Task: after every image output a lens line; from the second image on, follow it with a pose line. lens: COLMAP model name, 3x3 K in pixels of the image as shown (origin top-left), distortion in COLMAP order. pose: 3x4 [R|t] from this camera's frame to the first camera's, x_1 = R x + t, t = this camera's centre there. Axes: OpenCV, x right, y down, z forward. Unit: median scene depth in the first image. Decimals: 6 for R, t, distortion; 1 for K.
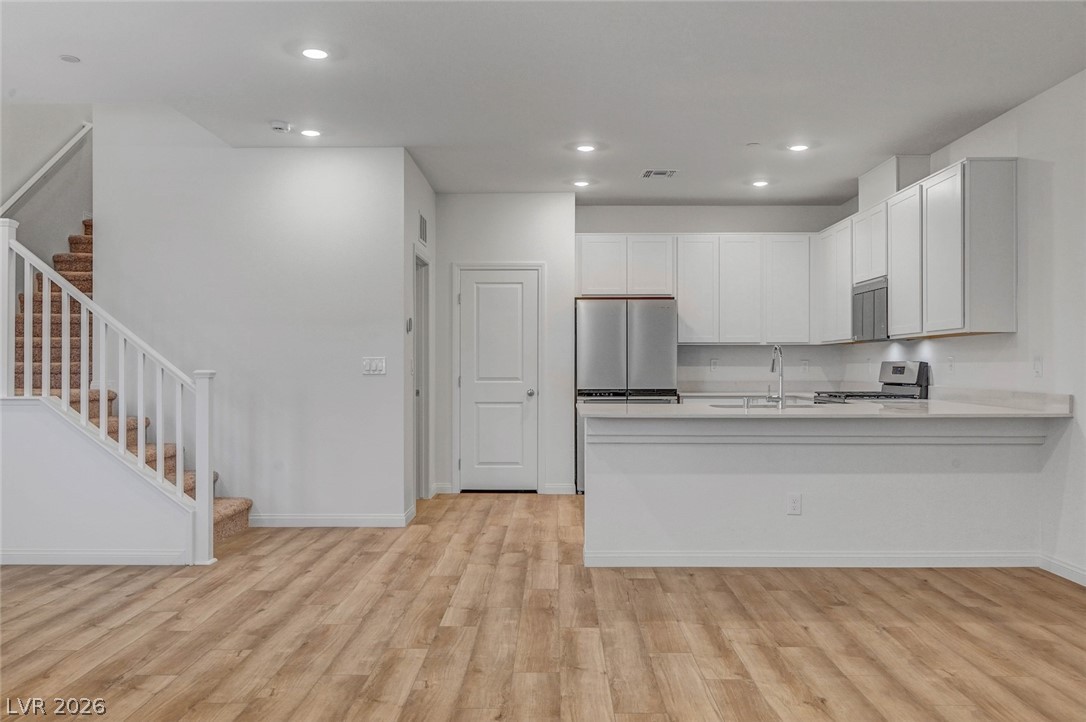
lens RADIAL K [[867.8, 0, 547.7], [0, 867.8, 360.0], [0, 0, 1]] dist [-0.000410, -0.003872]
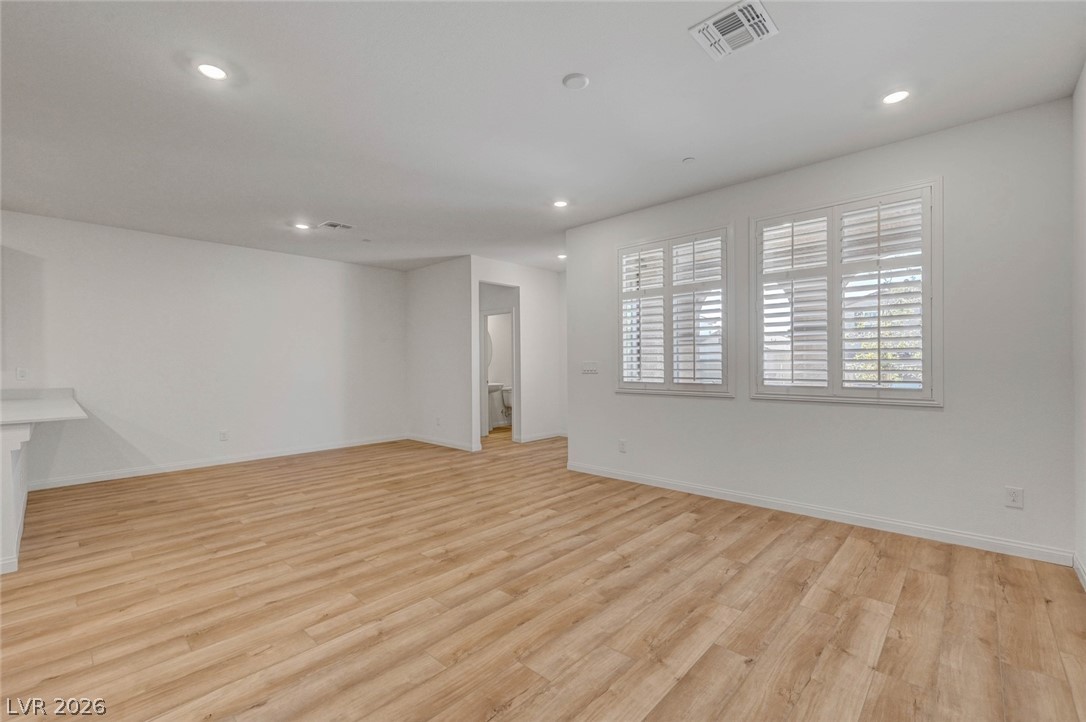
lens RADIAL K [[463.2, 0, 546.9], [0, 463.2, 364.6], [0, 0, 1]] dist [-0.000065, 0.000085]
pose [[-0.741216, 0.004698, 0.671250, -0.862199], [0.005731, 0.999983, -0.000671, -0.004153], [-0.671242, 0.003350, -0.741231, 1.061821]]
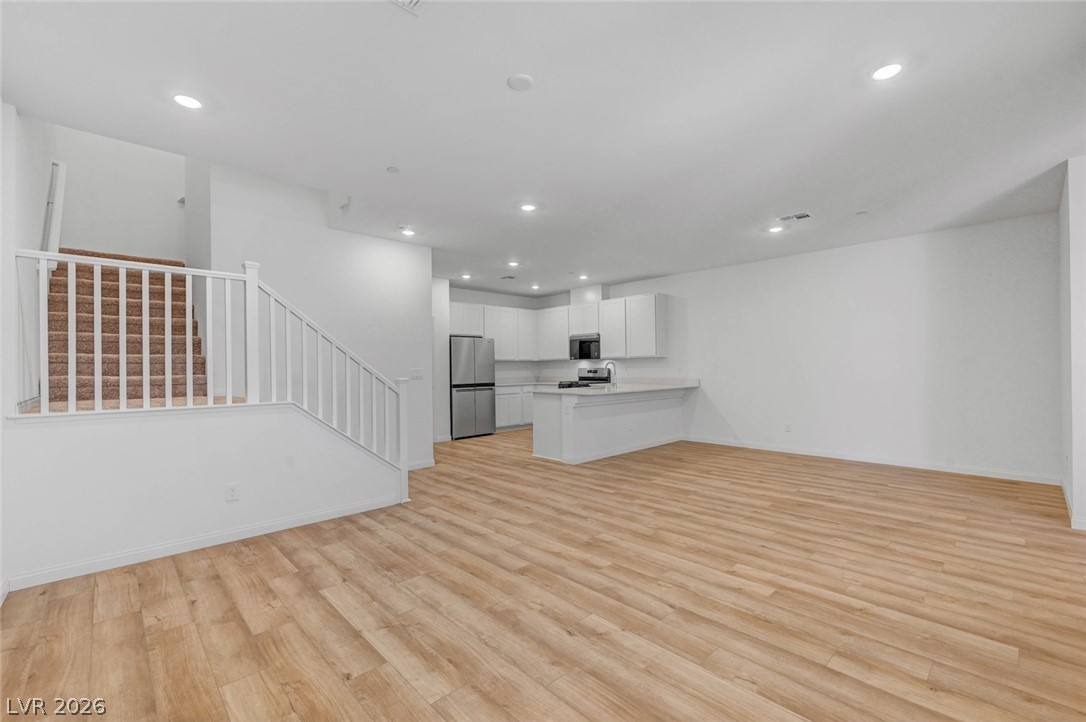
lens RADIAL K [[463.2, 0, 546.9], [0, 463.2, 364.6], [0, 0, 1]] dist [-0.000065, 0.000085]
pose [[0.713316, -0.003816, 0.700832, -0.876308], [0.006851, 0.999975, -0.001529, -0.010672], [-0.700809, 0.005892, 0.713325, 0.240788]]
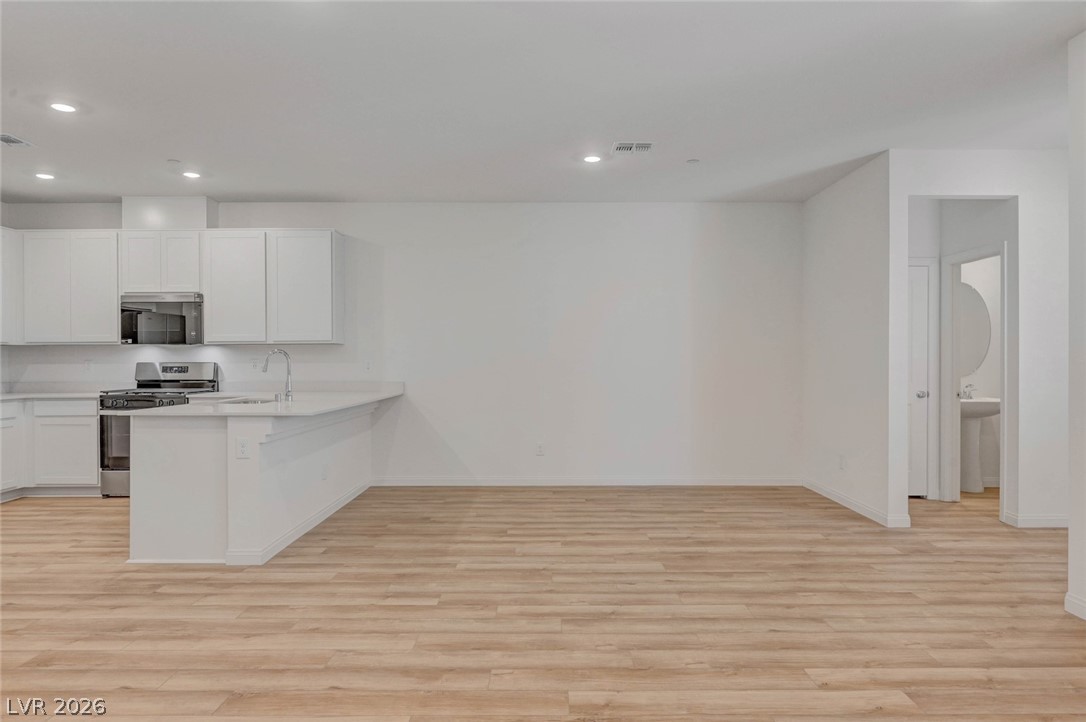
lens RADIAL K [[703.0, 0, 549.1], [0, 703.0, 361.0], [0, 0, 1]] dist [-0.002885, -0.000395]
pose [[-0.014769, 0.000257, 0.999891, -0.850805], [-0.003407, 0.999994, -0.000307, -0.002788], [-0.999885, -0.003411, -0.014768, 0.728200]]
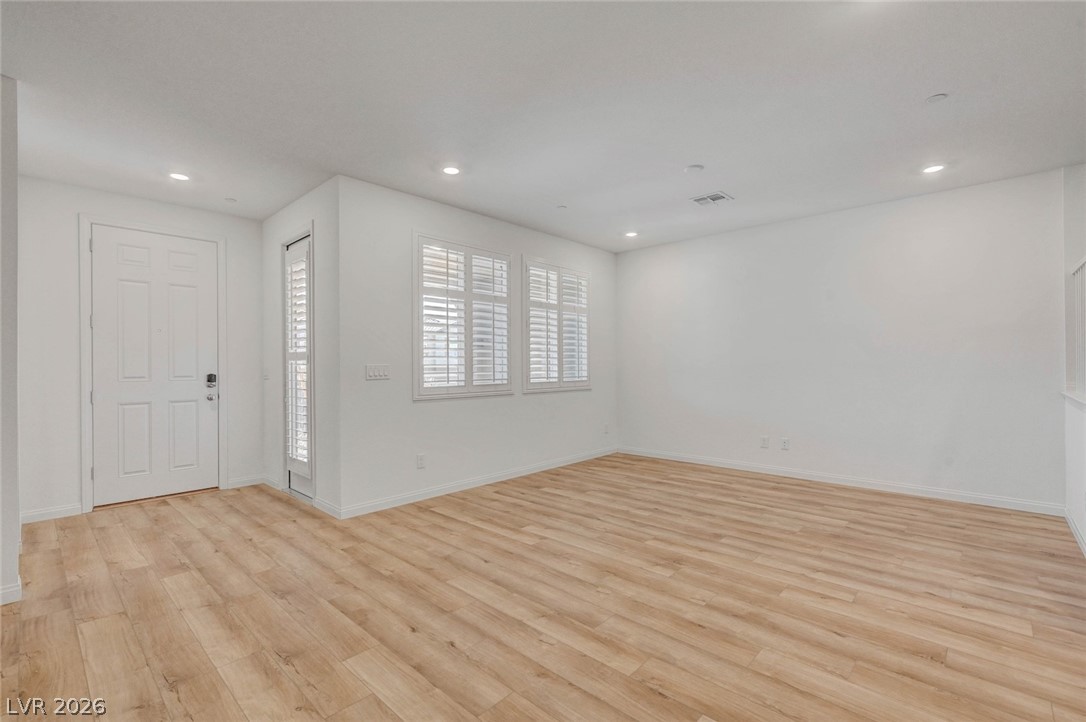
lens RADIAL K [[479.8, 0, 545.4], [0, 479.8, 363.9], [0, 0, 1]] dist [0.001924, 0.000212]
pose [[-0.672639, 0.002653, -0.739966, 0.239609], [0.009103, 0.999948, -0.004690, -0.005178], [0.739915, -0.009890, -0.672627, 0.992645]]
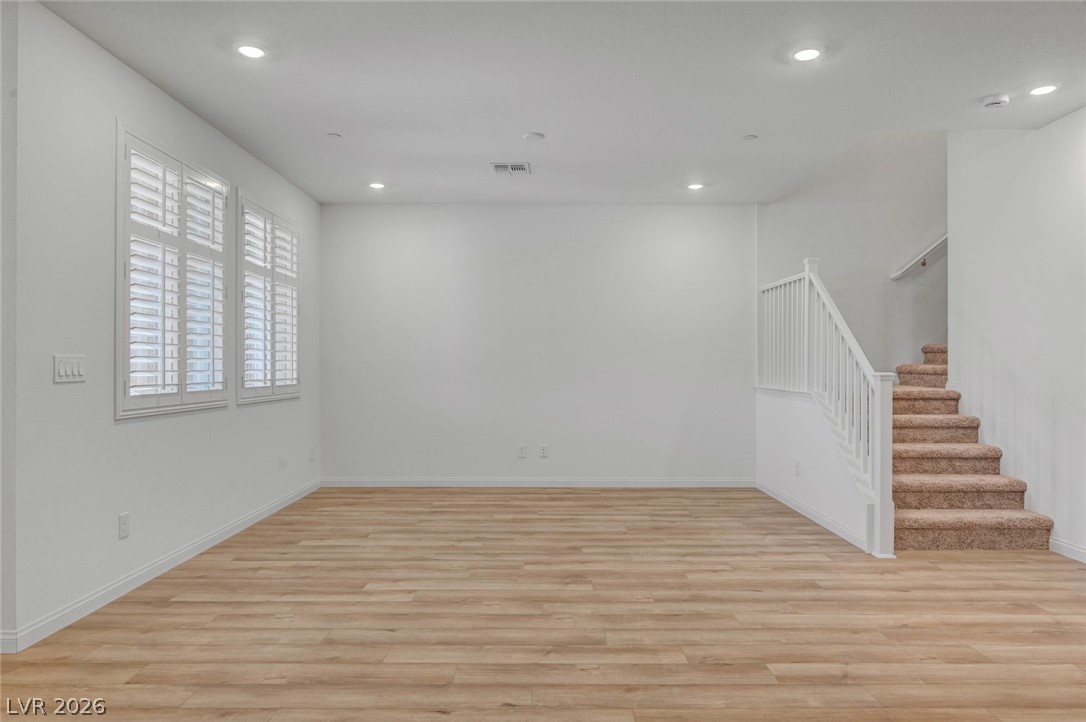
lens RADIAL K [[690.5, 0, 543.0], [0, 690.5, 361.0], [0, 0, 1]] dist [-0.001776, -0.000803]
pose [[0.005216, -0.006392, -0.999966, 0.484045], [0.004419, 0.999970, -0.006369, 0.001393], [0.999977, -0.004386, 0.005244, 0.644361]]
